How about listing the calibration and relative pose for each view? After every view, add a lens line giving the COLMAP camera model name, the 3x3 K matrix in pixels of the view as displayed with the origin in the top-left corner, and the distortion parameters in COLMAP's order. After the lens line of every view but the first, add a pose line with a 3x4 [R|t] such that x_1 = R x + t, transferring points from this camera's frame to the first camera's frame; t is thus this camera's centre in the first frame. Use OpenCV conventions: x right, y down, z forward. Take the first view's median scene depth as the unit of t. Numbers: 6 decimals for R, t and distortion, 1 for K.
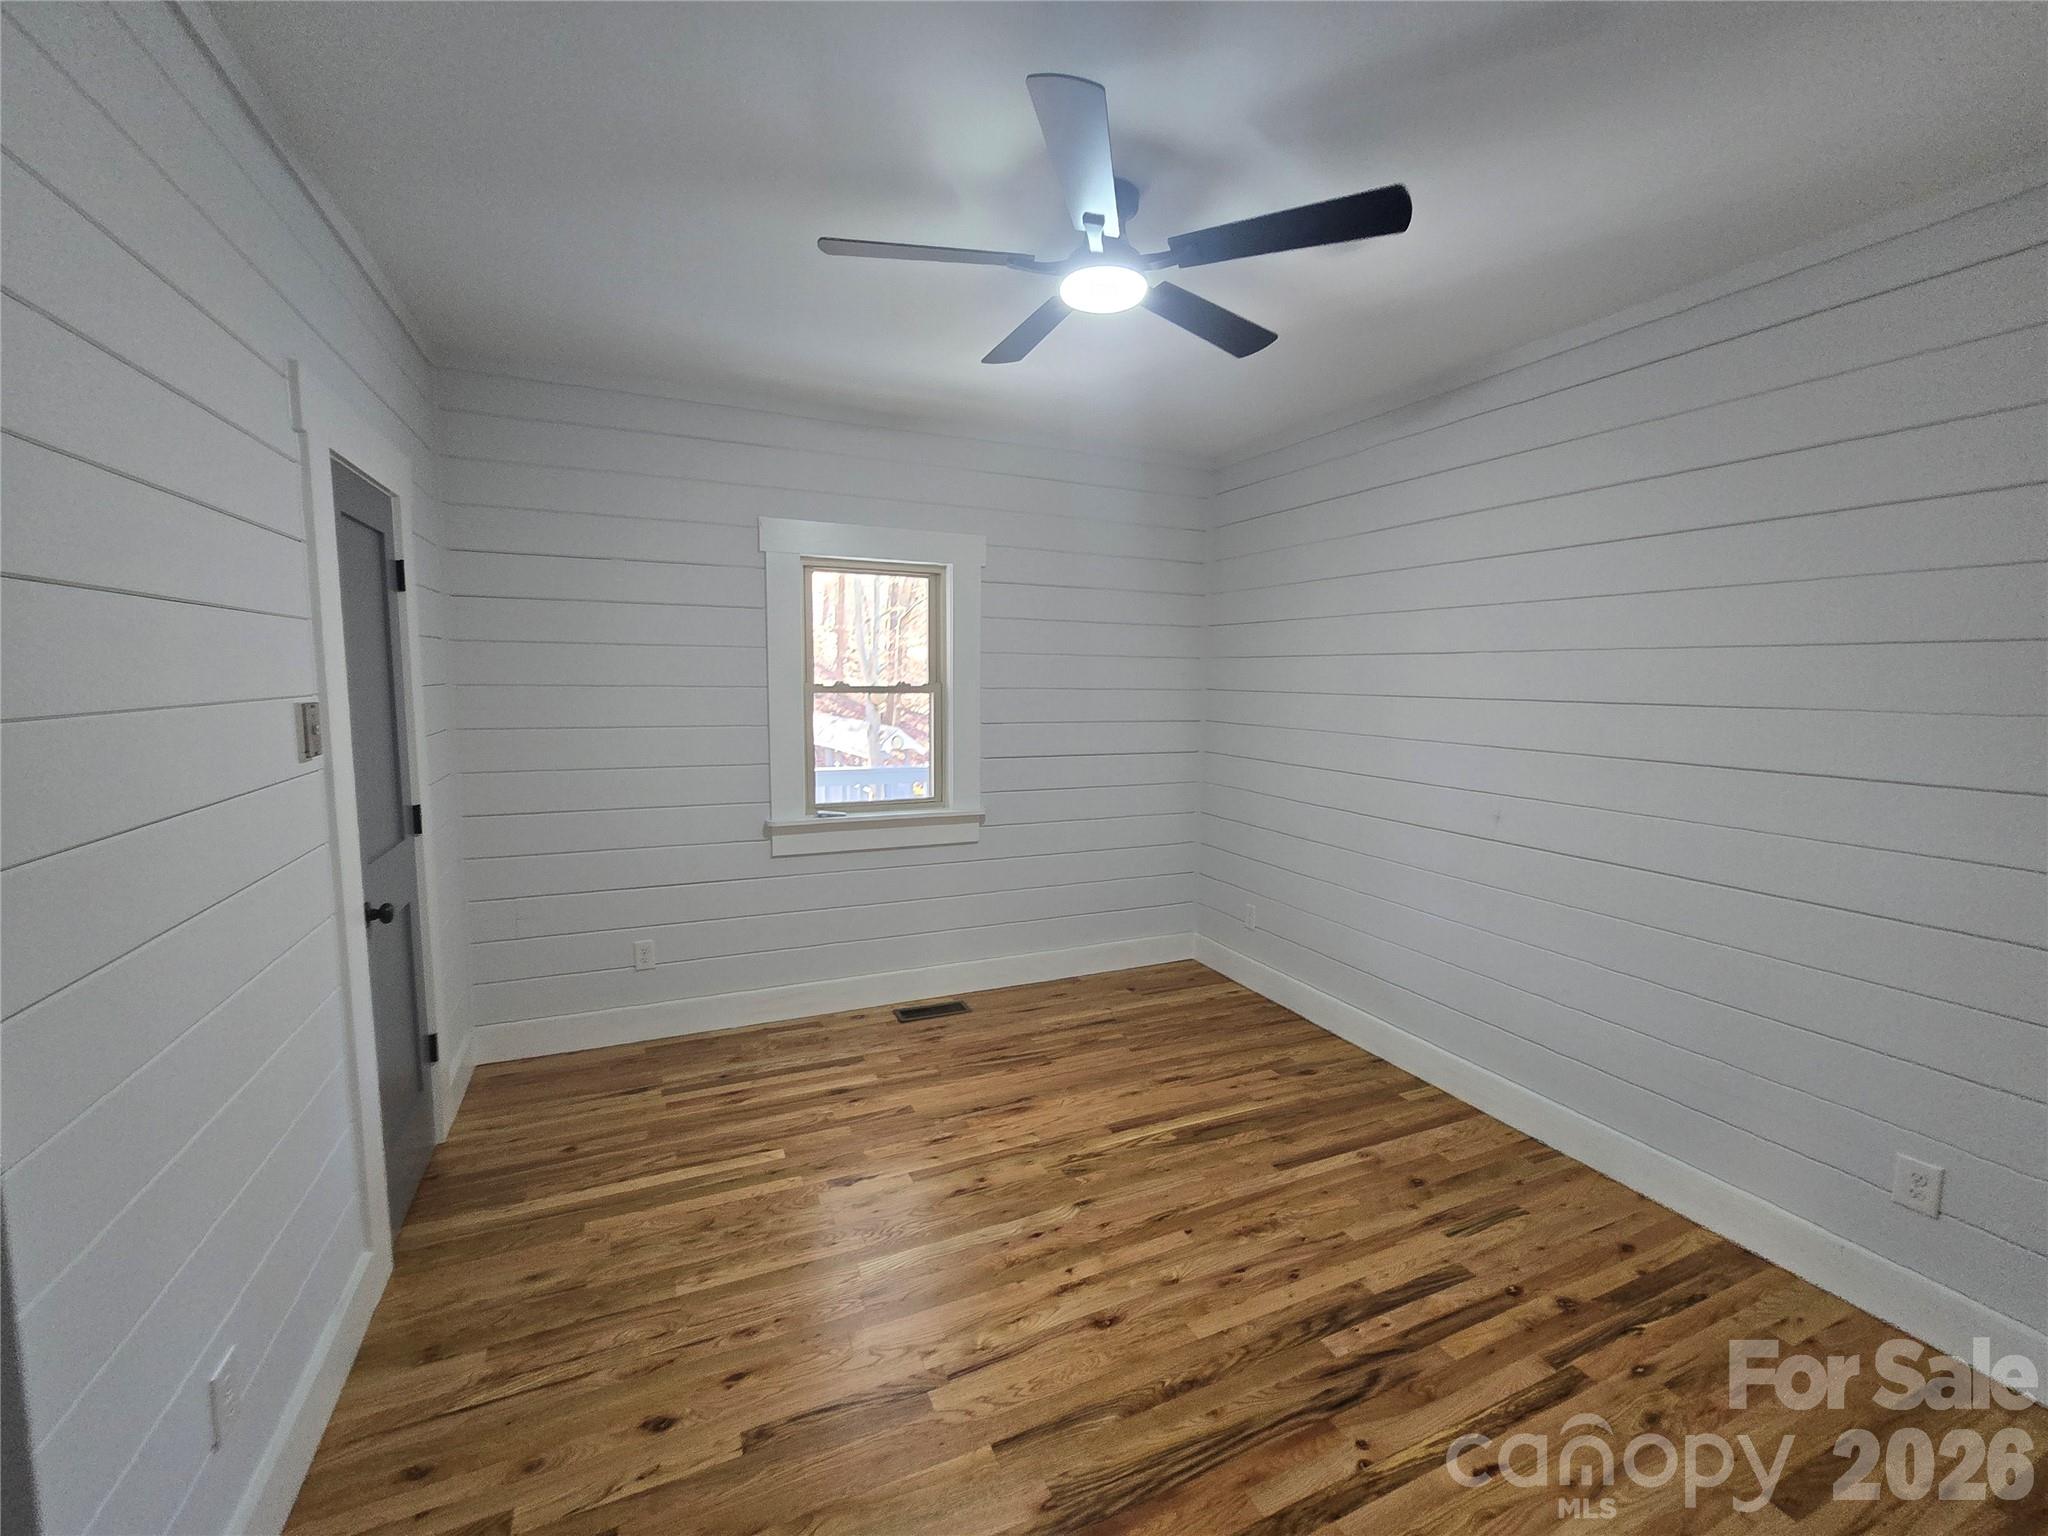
lens RADIAL K [[839.8, 0, 1024.0], [0, 839.8, 768.0], [0, 0, 1]] dist [-0.002520, -0.000630]
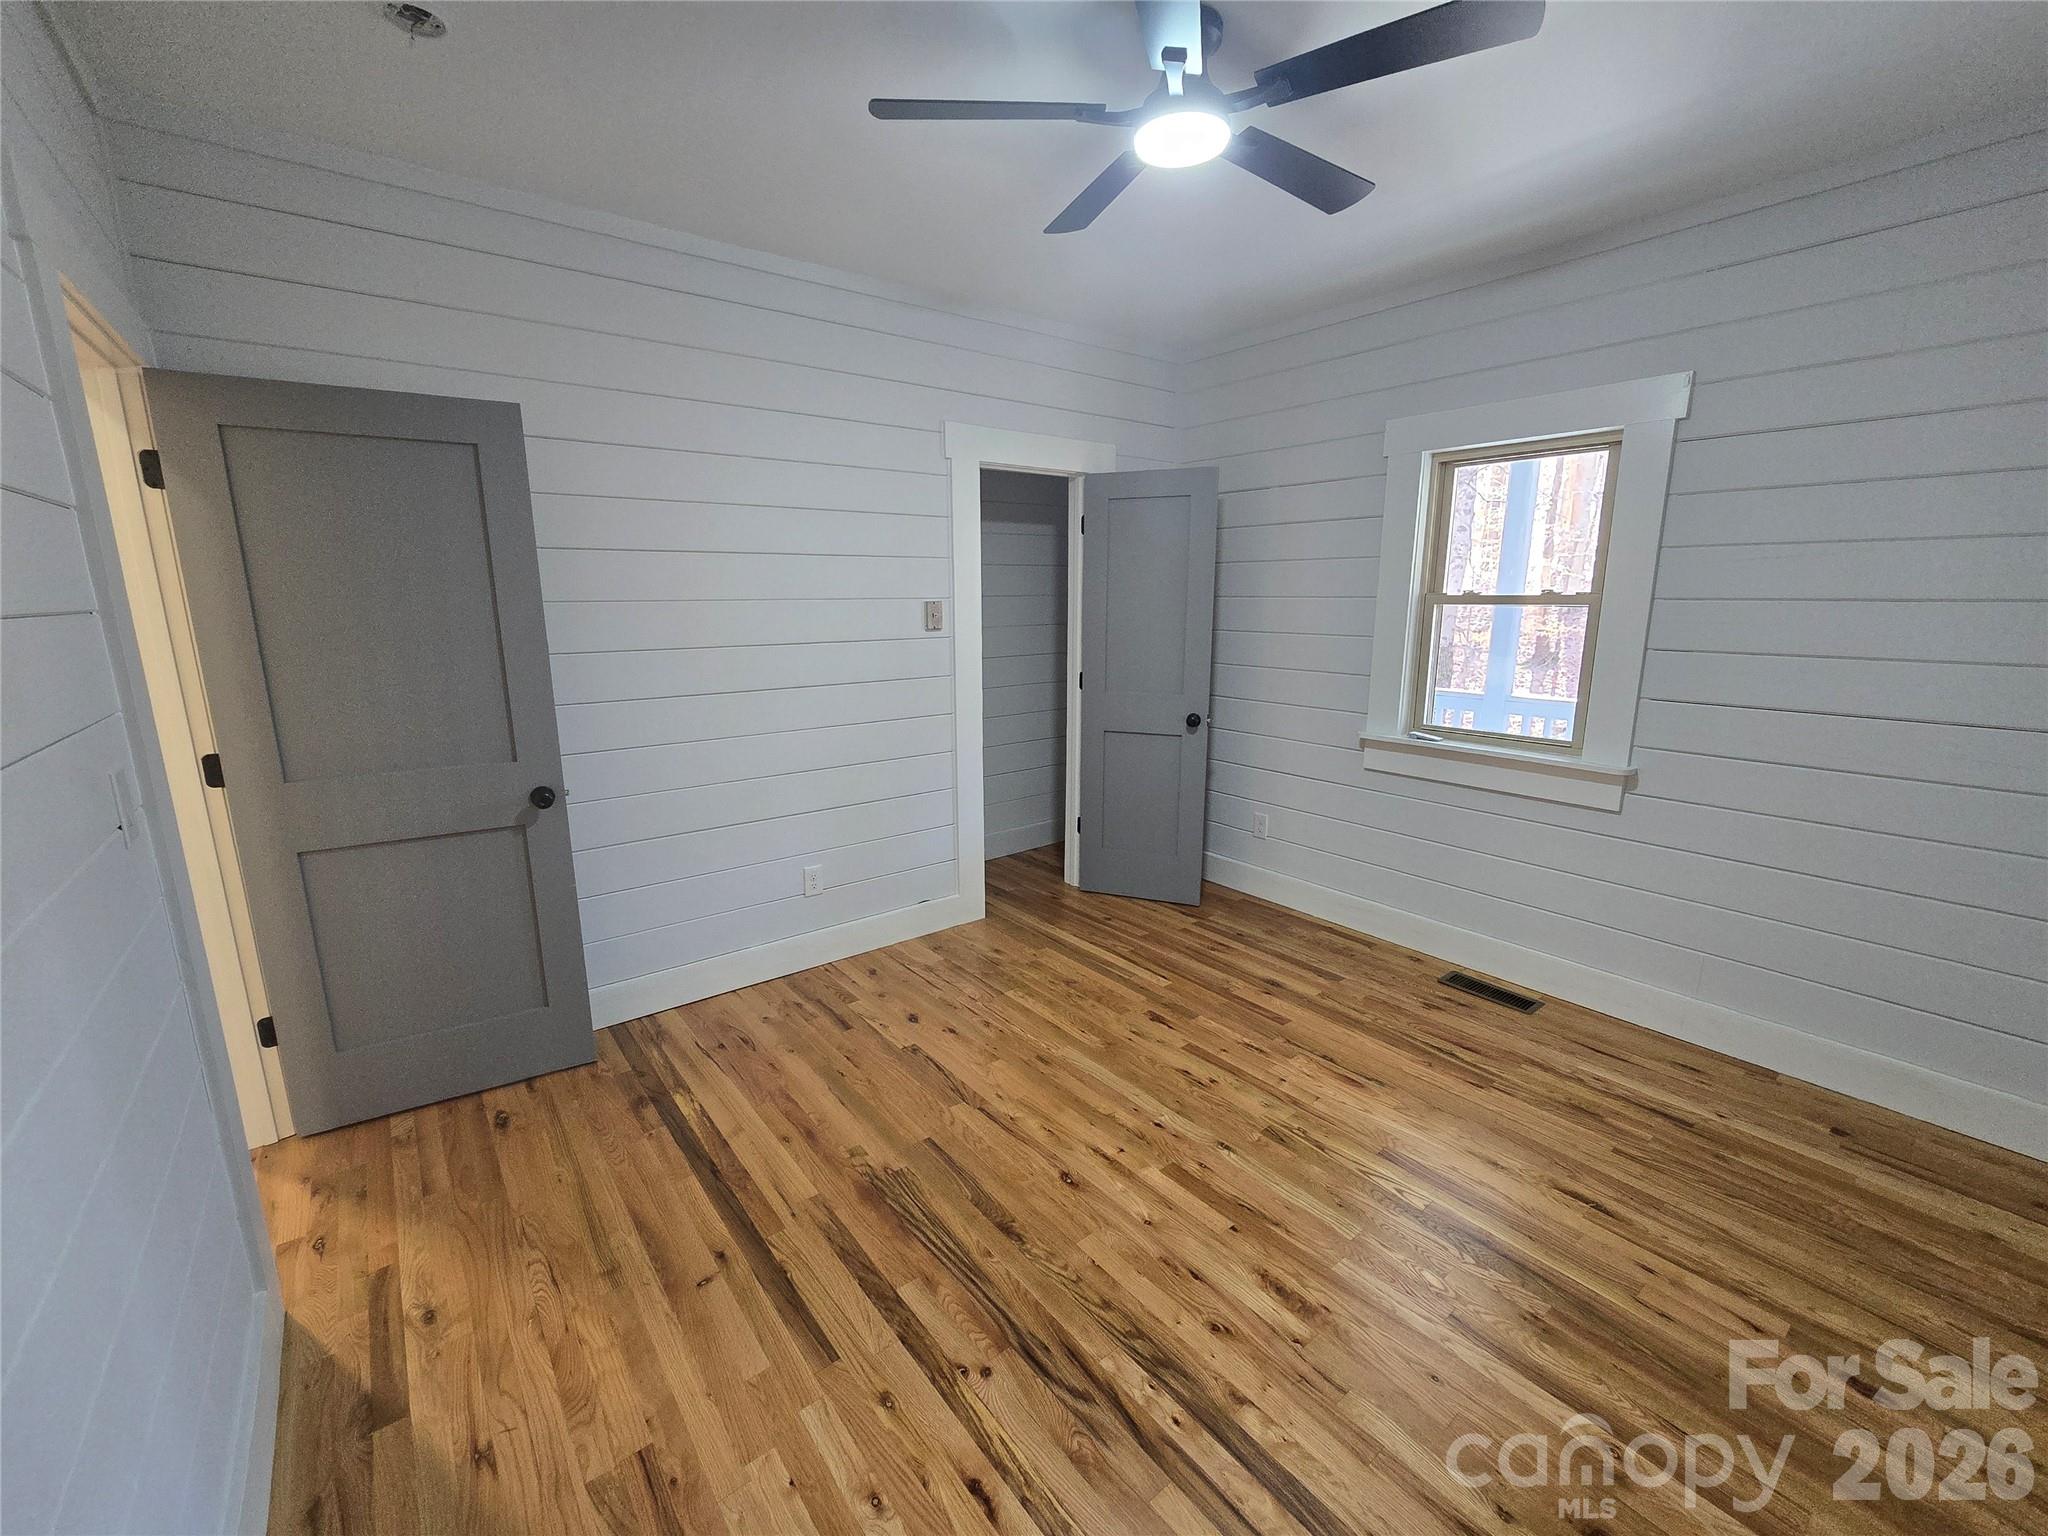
lens RADIAL K [[834.6, 0, 1024.0], [0, 834.6, 768.0], [0, 0, 1]] dist [-0.000349, -0.000019]
pose [[0.250634, 0.187921, -0.949667, 0.666945], [-0.103147, 0.980578, 0.166815, -0.024356], [0.962571, 0.056145, 0.265150, 0.414661]]
